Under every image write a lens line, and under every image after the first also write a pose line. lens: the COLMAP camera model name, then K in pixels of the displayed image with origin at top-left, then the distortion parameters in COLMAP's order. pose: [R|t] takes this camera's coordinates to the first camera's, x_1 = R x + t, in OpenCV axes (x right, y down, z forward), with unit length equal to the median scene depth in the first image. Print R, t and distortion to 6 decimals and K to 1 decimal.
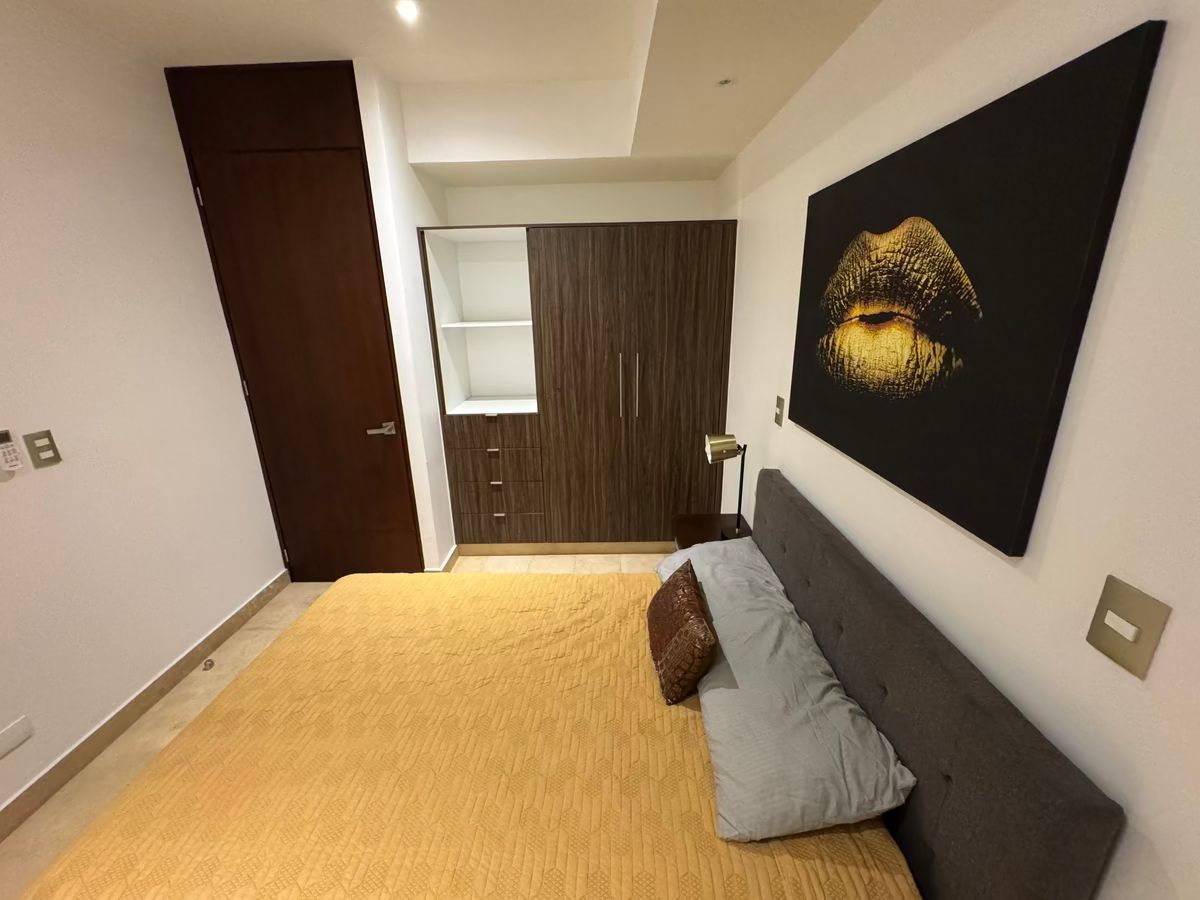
lens RADIAL K [[481.9, 0, 598.2], [0, 481.9, 450.7], [0, 0, 1]] dist [-0.003309, 0.000828]
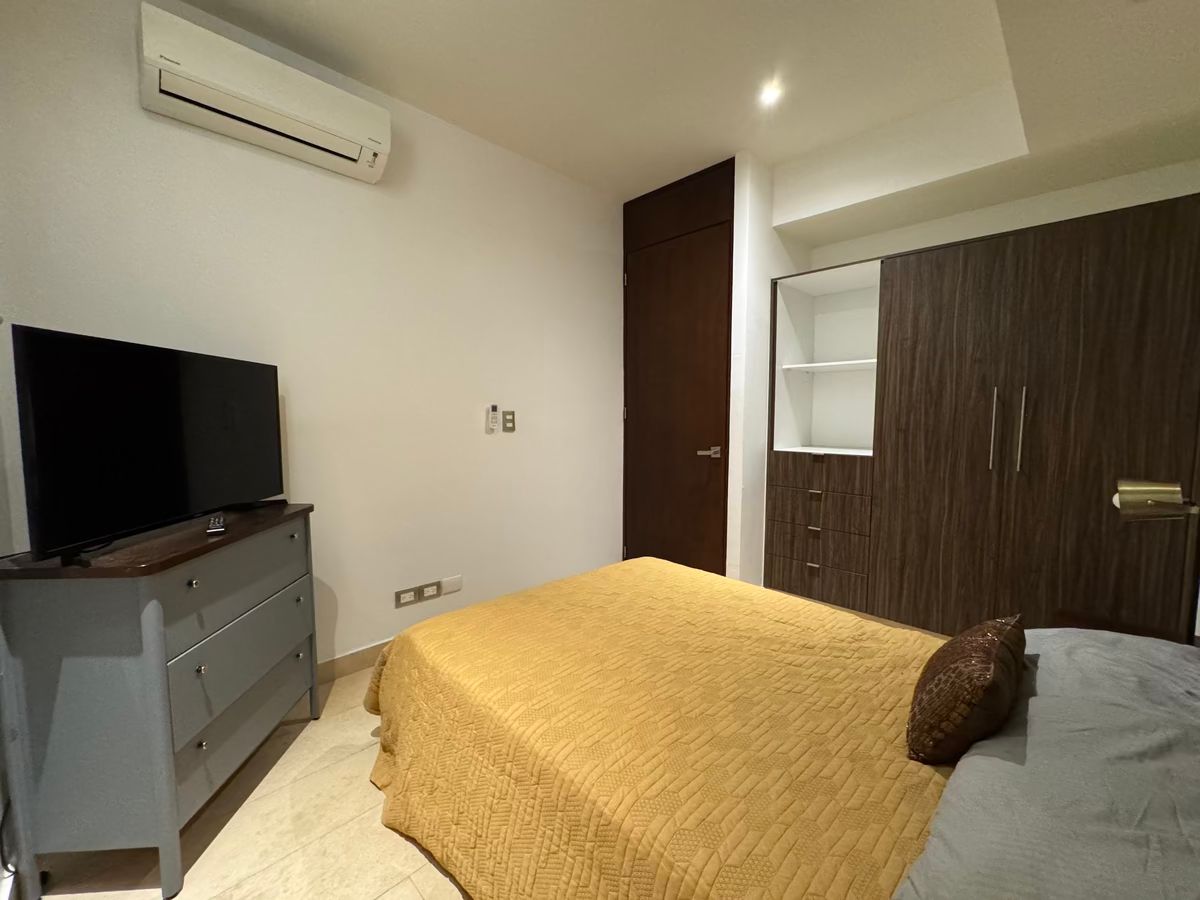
lens RADIAL K [[481.9, 0, 598.2], [0, 481.9, 450.7], [0, 0, 1]] dist [-0.003309, 0.000828]
pose [[0.710989, 0.076479, -0.699032, 0.275355], [-0.221142, 0.967951, -0.119023, 0.263684], [0.667526, 0.239209, 0.705116, 0.067017]]
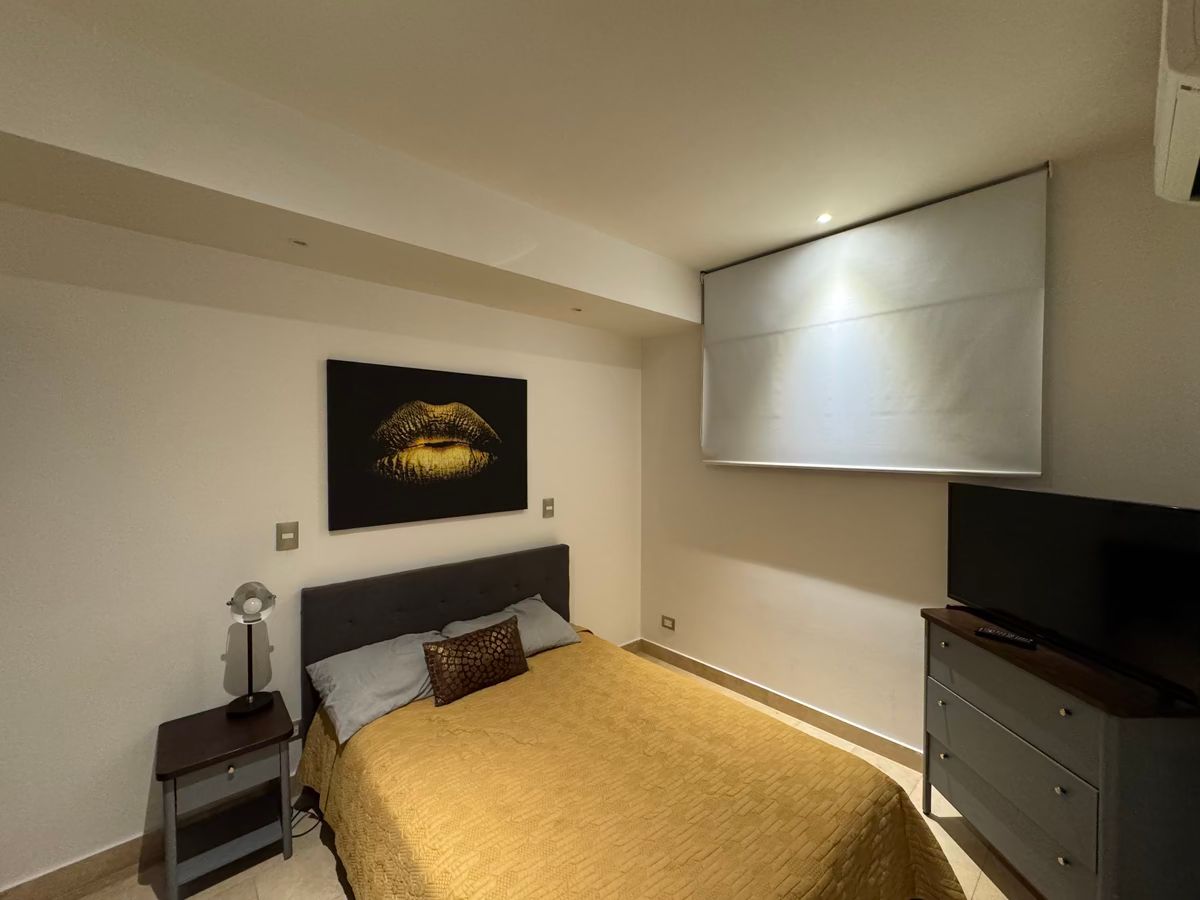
lens RADIAL K [[481.9, 0, 598.2], [0, 481.9, 450.7], [0, 0, 1]] dist [-0.003309, 0.000828]
pose [[-0.678803, 0.002367, 0.734316, -1.198180], [0.224642, 0.952722, 0.204588, -0.455837], [-0.699115, 0.303833, -0.647243, 1.638572]]
